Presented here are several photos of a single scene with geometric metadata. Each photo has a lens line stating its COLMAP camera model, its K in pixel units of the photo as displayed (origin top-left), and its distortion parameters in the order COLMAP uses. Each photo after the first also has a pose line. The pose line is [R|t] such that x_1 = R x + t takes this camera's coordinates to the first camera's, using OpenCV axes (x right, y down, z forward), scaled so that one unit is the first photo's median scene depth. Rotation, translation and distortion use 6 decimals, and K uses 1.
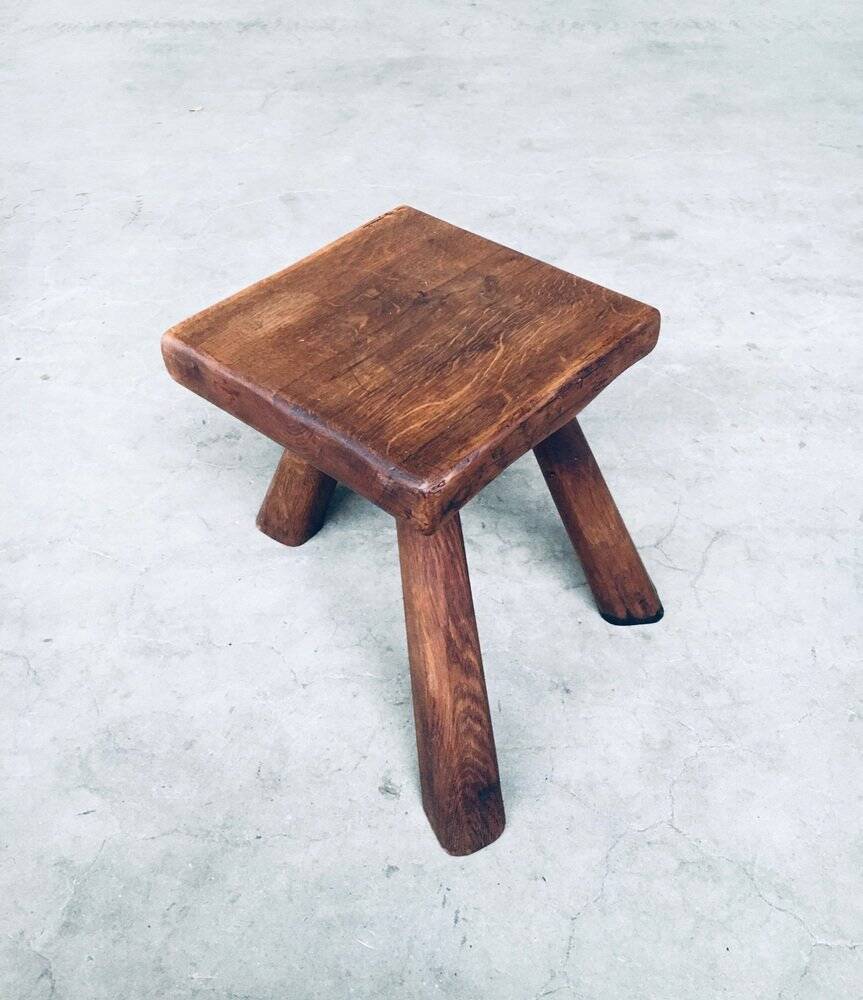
lens RADIAL K [[989.5, 0, 432.7], [0, 989.5, 429.1], [0, 0, 1]] dist [0.088626, -0.142279]
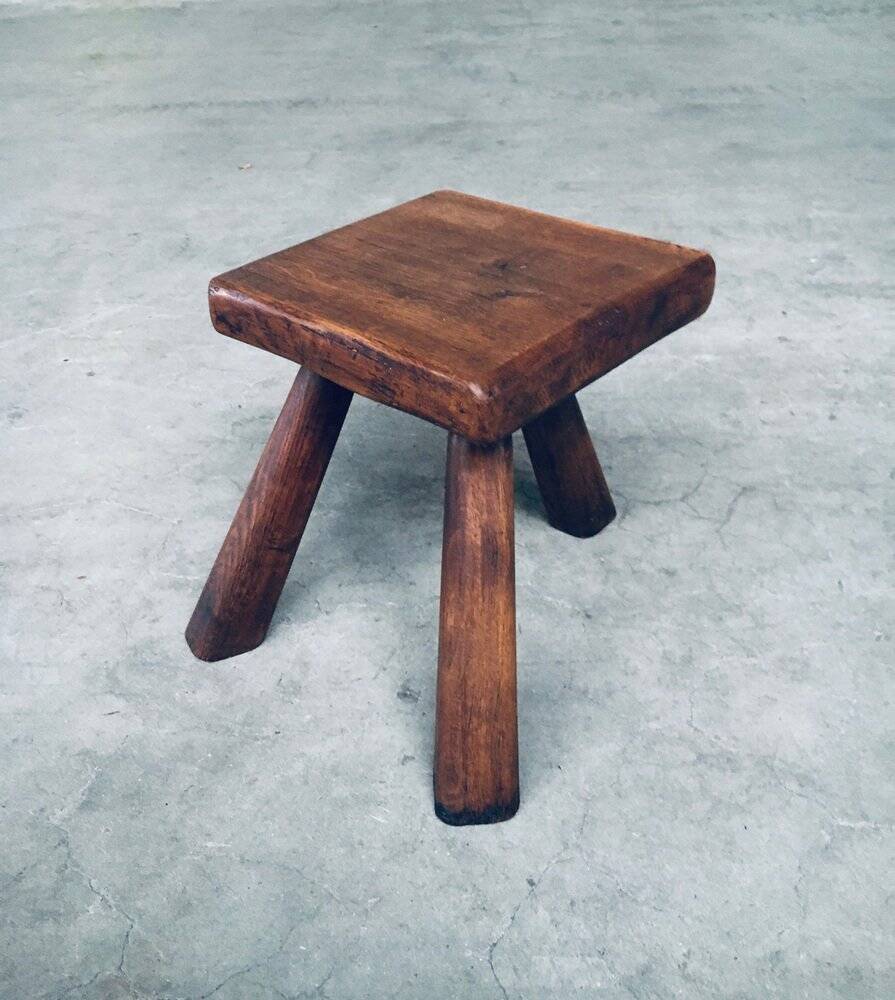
lens RADIAL K [[1051.1, 0, 437.7], [0, 1051.1, 413.6], [0, 0, 1]] dist [0.085547, -0.138840]
pose [[0.998471, -0.012574, -0.053829, 0.045593], [0.004260, 0.988392, -0.151864, 0.231254], [0.055114, 0.151402, 0.986935, -0.088862]]
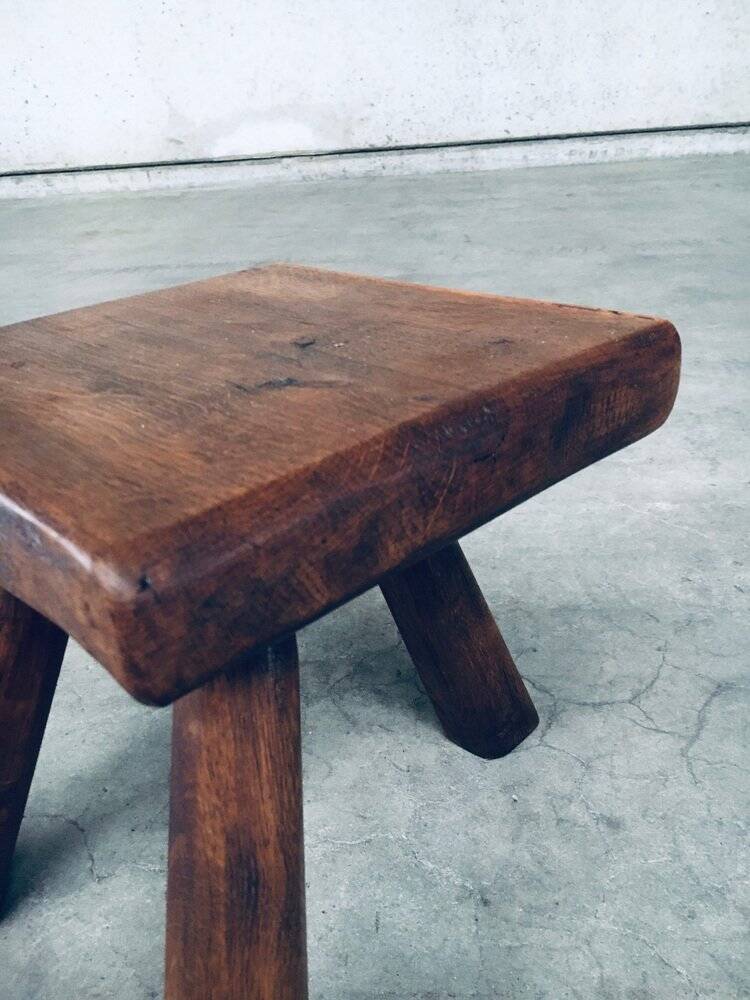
lens RADIAL K [[861.6, 0, 375.0], [0, 861.6, 500.0], [0, 0, 1]] dist [0.092034, -0.146657]
pose [[0.992731, -0.012687, -0.119684, 0.140839], [-0.012977, 0.977348, -0.211242, 0.133218], [0.119653, 0.211260, 0.970079, 0.399933]]
